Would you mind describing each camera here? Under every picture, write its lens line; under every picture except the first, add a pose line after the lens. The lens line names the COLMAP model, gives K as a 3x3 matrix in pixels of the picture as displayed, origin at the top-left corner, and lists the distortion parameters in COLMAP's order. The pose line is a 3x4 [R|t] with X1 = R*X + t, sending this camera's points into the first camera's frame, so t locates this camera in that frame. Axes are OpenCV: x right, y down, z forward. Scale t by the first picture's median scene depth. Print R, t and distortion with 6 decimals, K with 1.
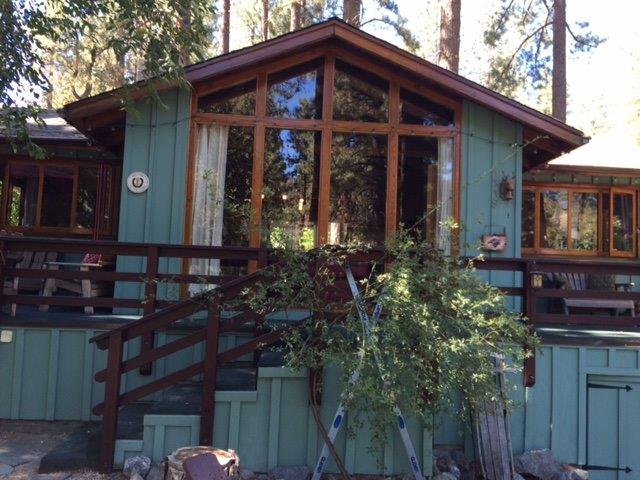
lens RADIAL K [[542.4, 0, 317.9], [0, 542.4, 240.2], [0, 0, 1]] dist [-0.033587, -0.017232]
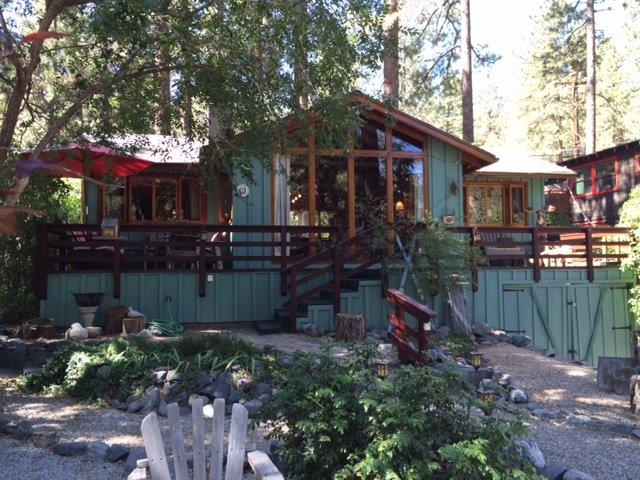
lens RADIAL K [[542.4, 0, 321.3], [0, 542.4, 239.6], [0, 0, 1]] dist [-0.033587, -0.017232]
pose [[0.984742, -0.038797, 0.169639, -0.360222], [0.034219, 0.998969, 0.029825, 0.004630], [-0.170621, -0.023565, 0.985055, -0.623100]]
